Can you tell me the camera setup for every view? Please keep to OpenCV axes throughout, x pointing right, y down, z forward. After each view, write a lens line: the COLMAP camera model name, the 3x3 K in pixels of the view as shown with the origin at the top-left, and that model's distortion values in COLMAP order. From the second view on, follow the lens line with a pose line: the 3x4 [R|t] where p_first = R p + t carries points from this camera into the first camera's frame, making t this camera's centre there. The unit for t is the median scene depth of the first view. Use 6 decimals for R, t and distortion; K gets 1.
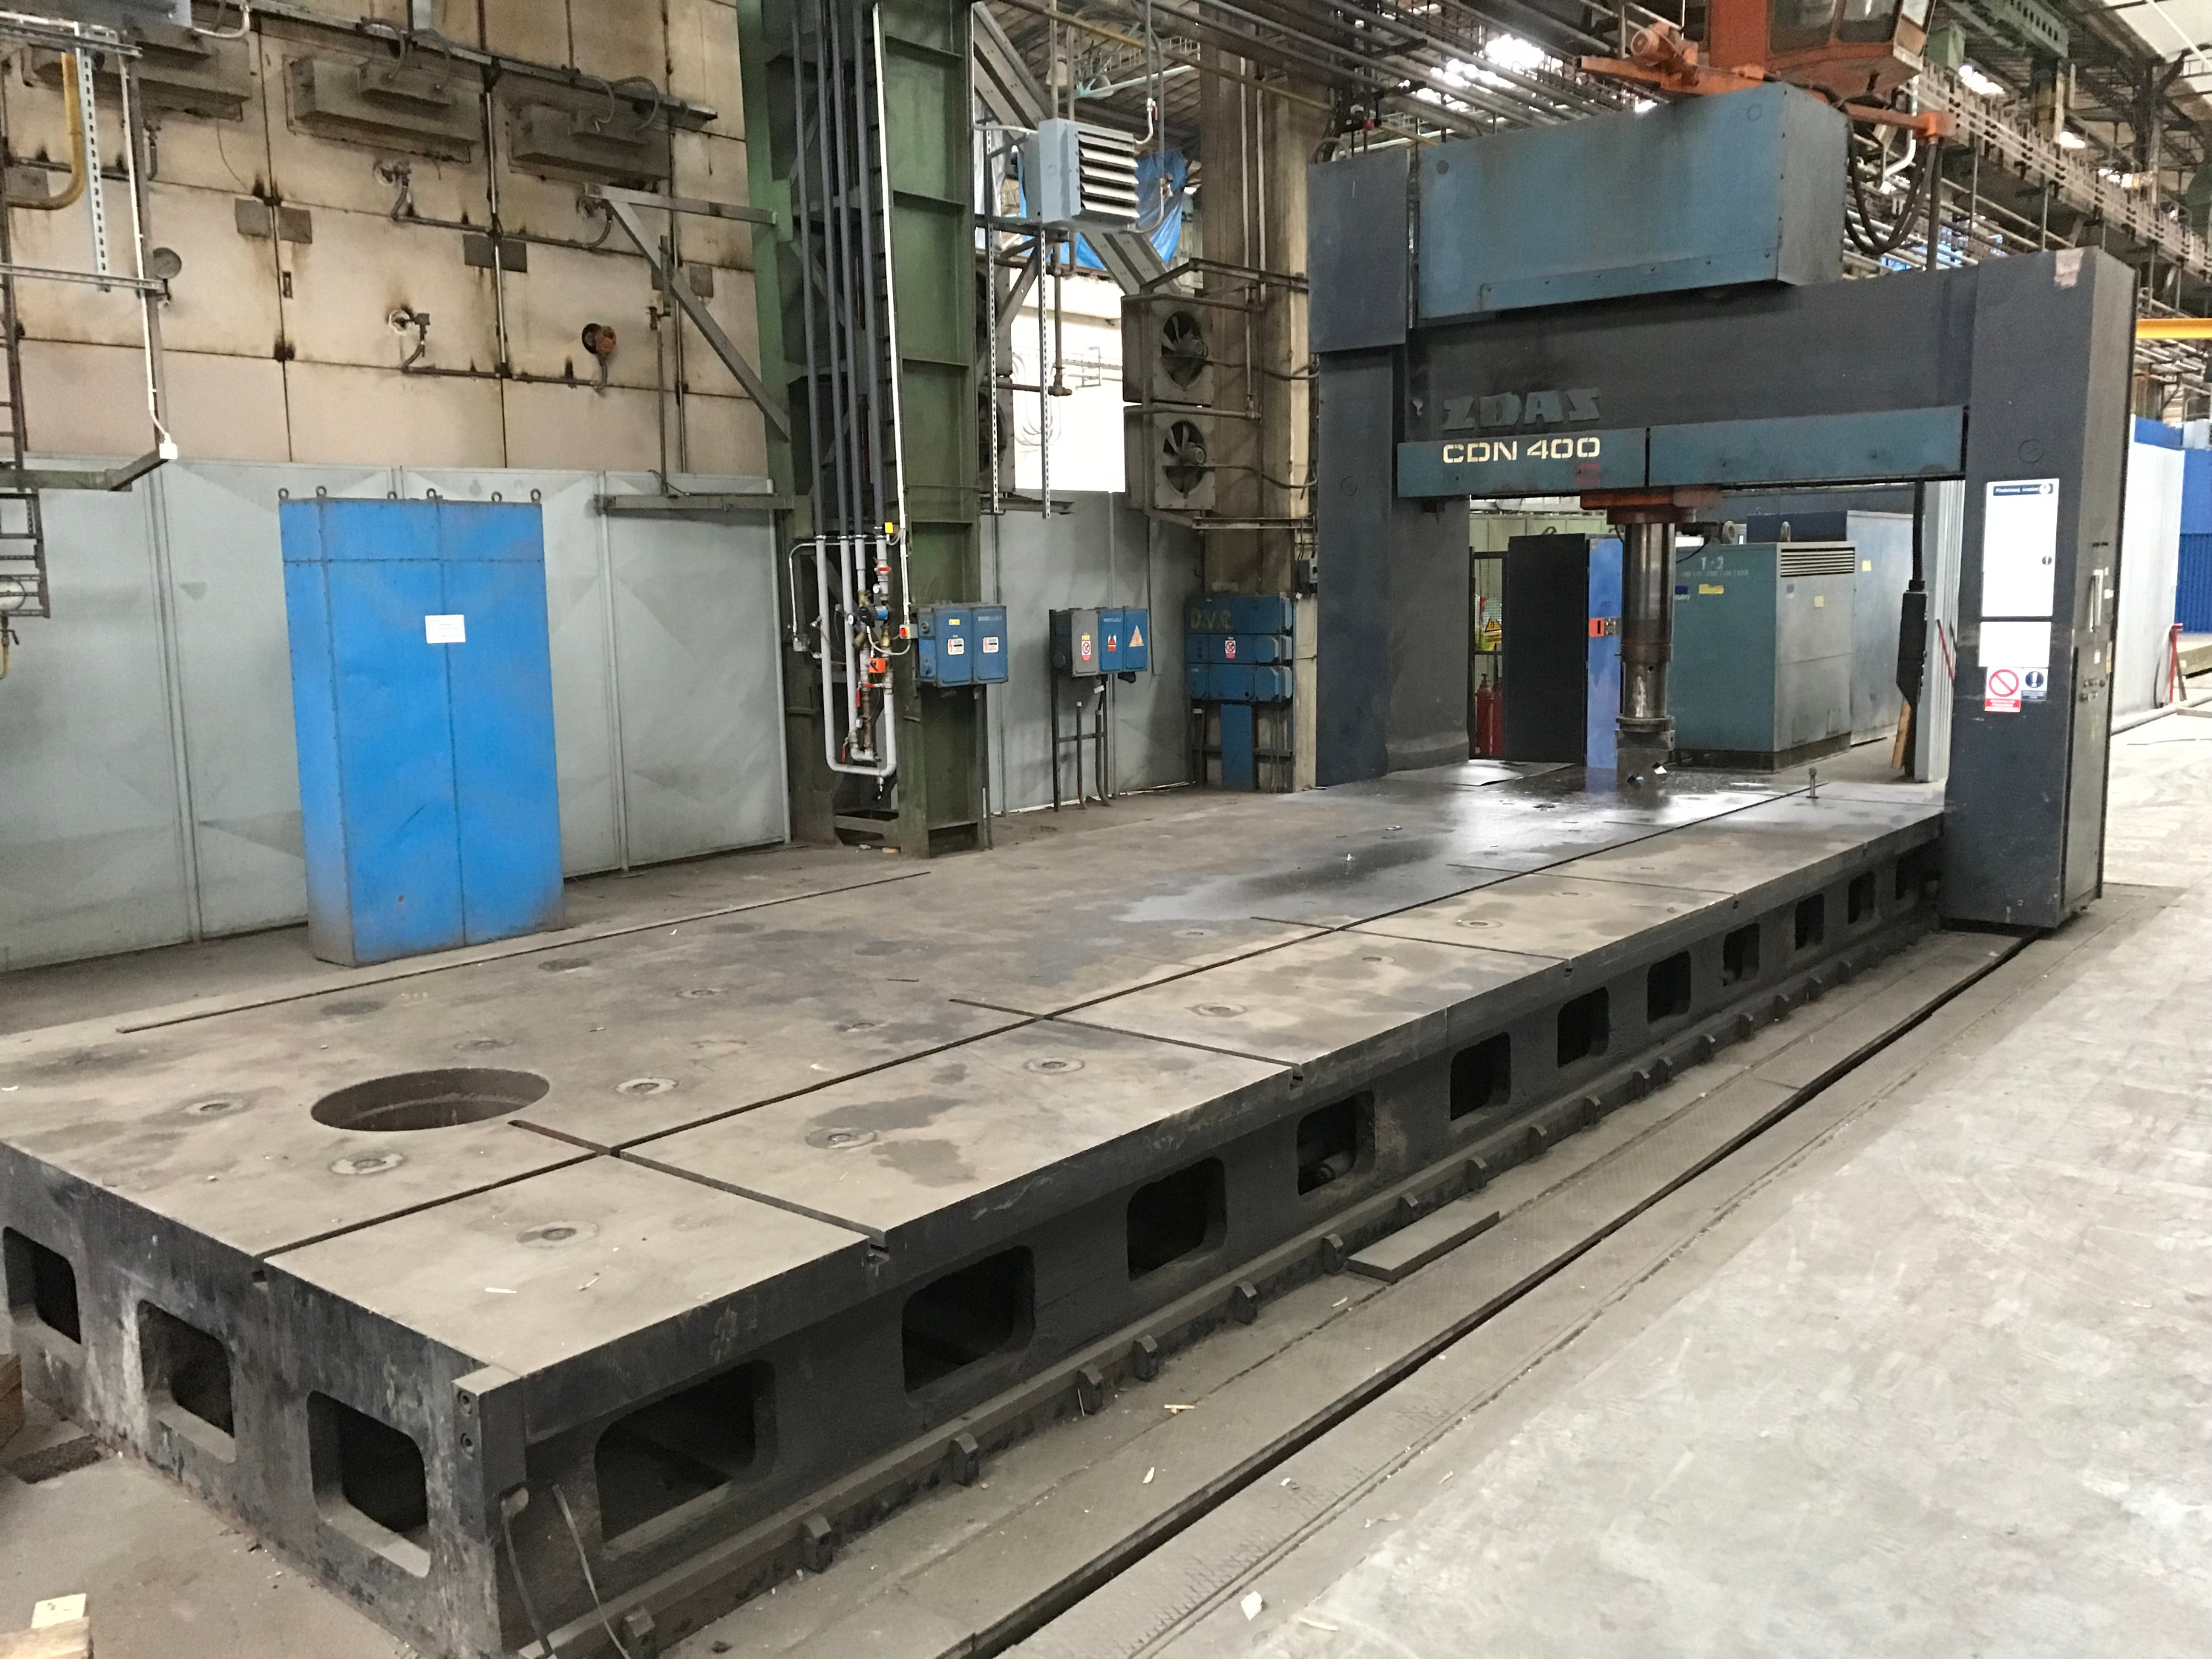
lens RADIAL K [[1819.7, 0, 1107.5], [0, 1819.7, 801.8], [0, 0, 1]] dist [0.065298, -0.091895]
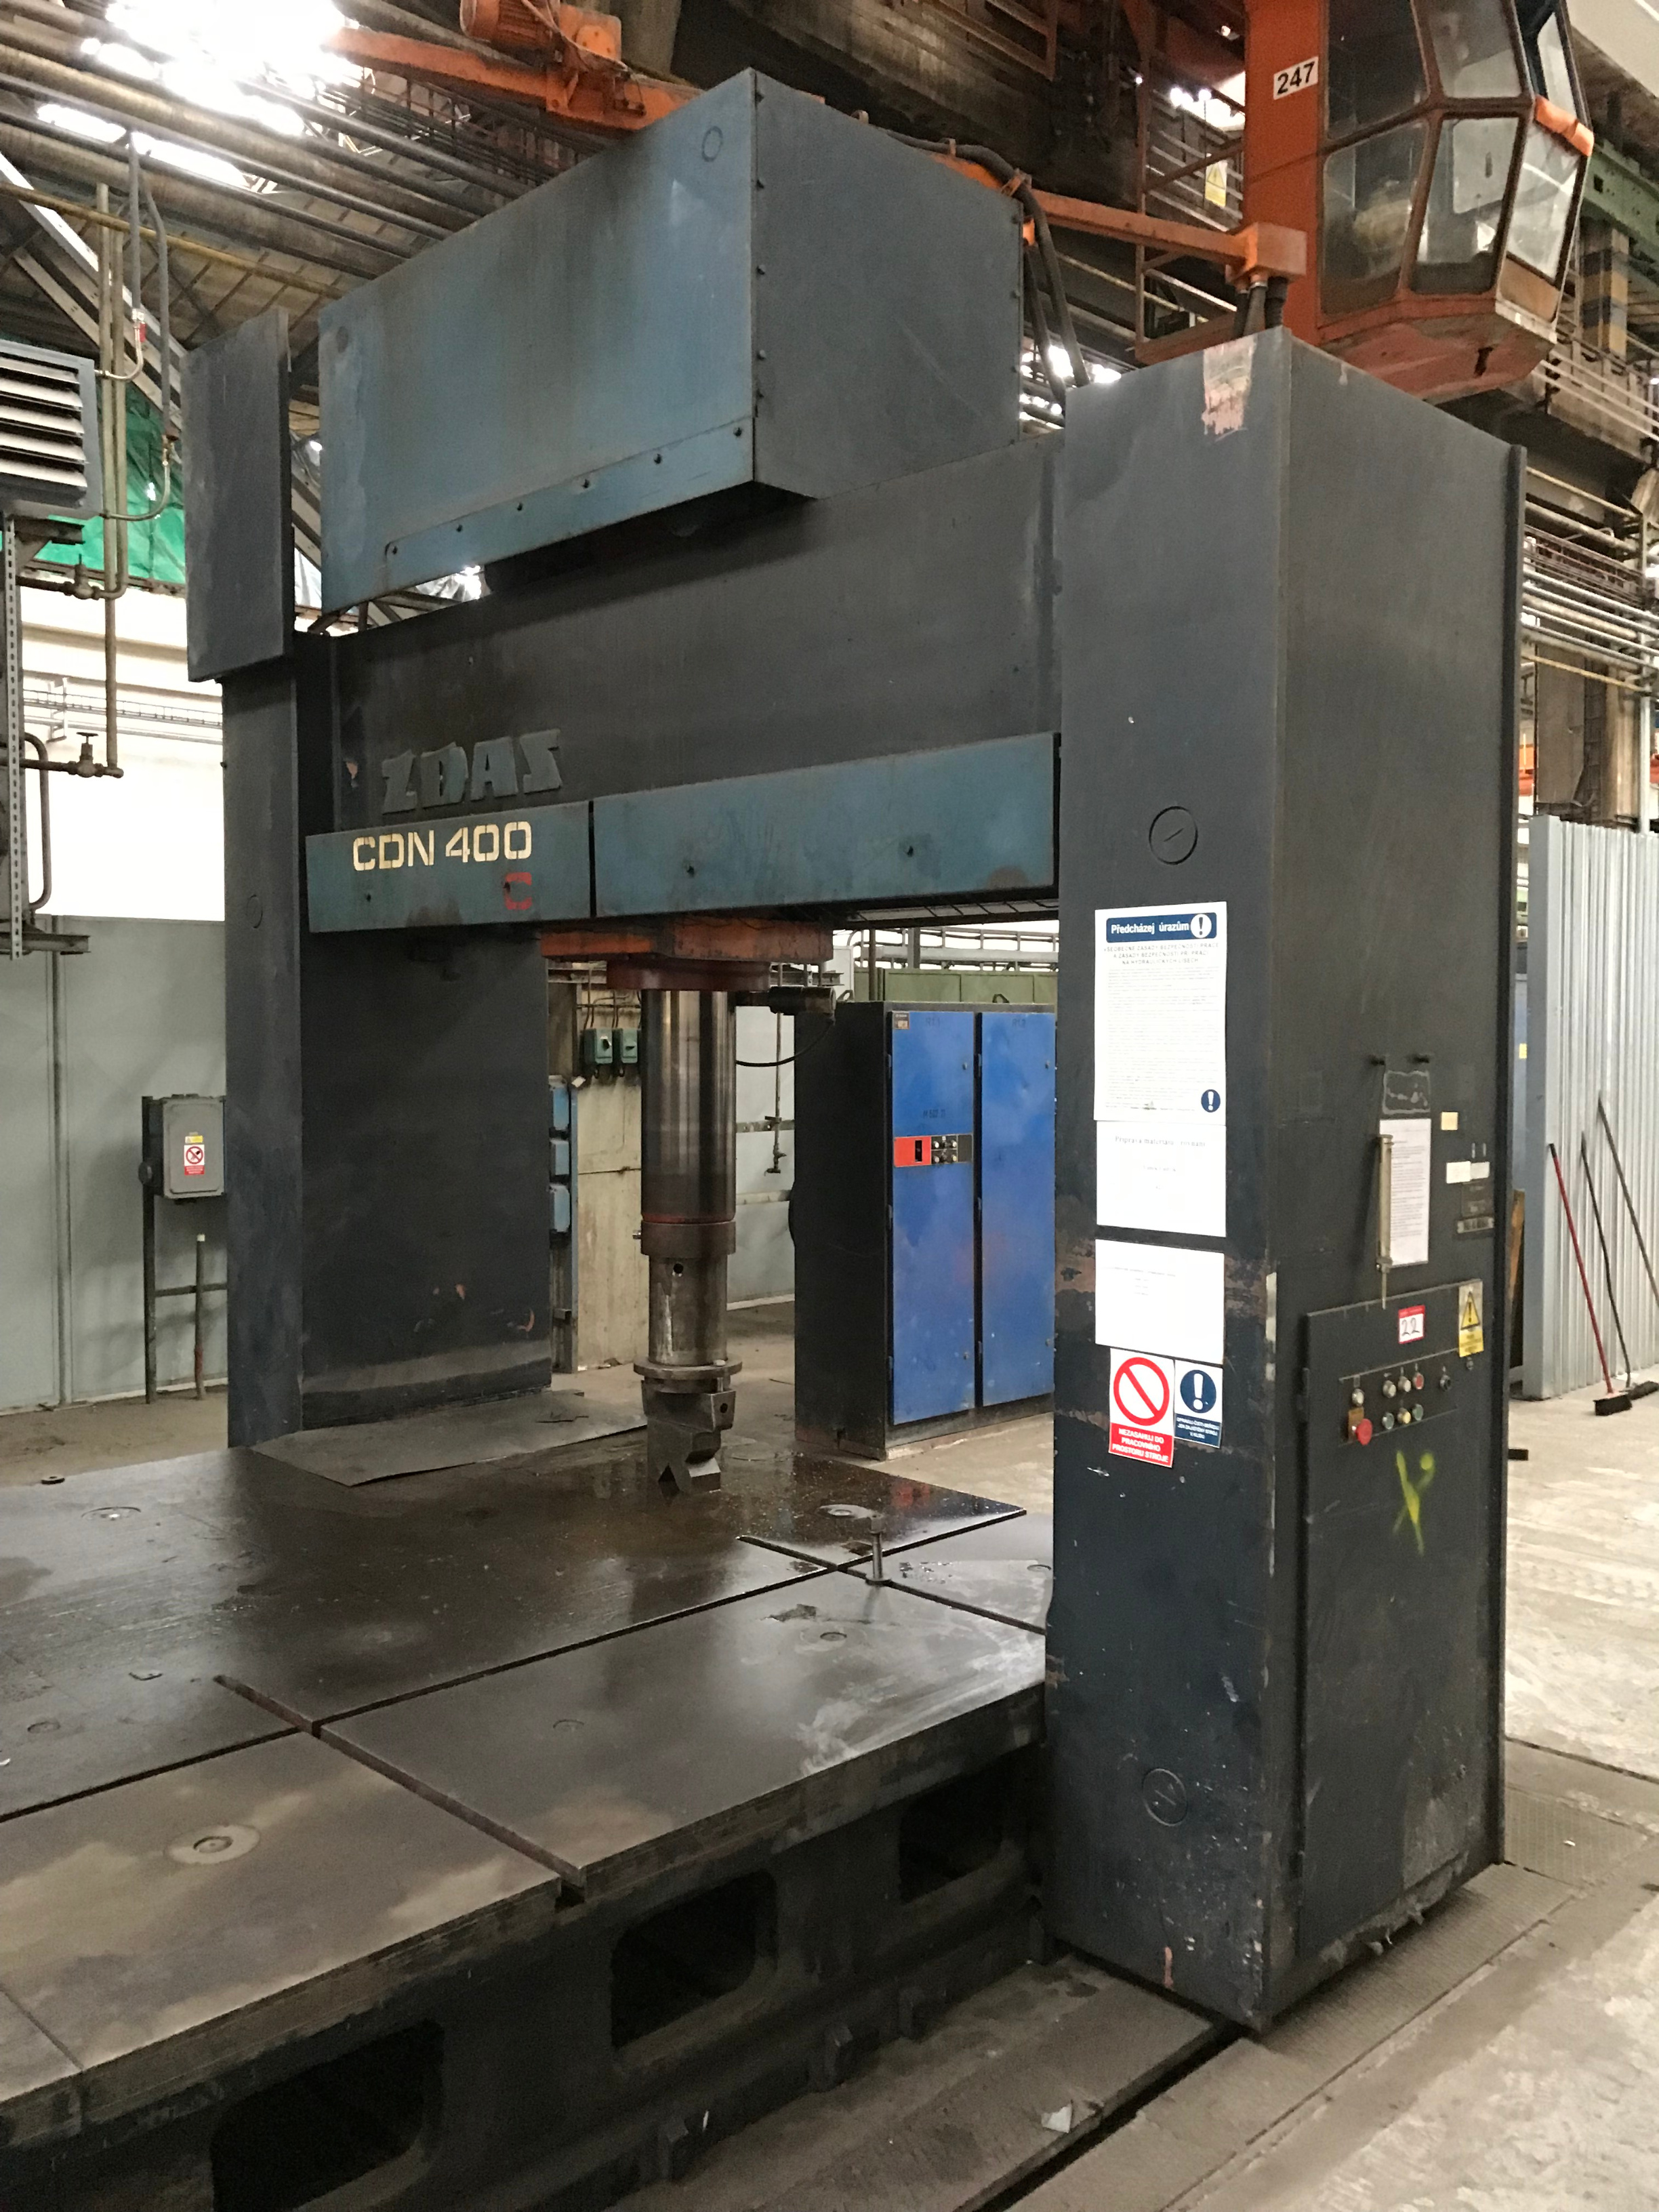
lens RADIAL K [[1819.7, 0, 827.5], [0, 1819.7, 1077.0], [0, 0, 1]] dist [0.065298, -0.091895]
pose [[0.994052, 0.022139, -0.106629, 0.393138], [-0.031970, 0.995302, -0.091392, -0.081415], [0.104105, 0.094257, 0.990090, 0.494889]]
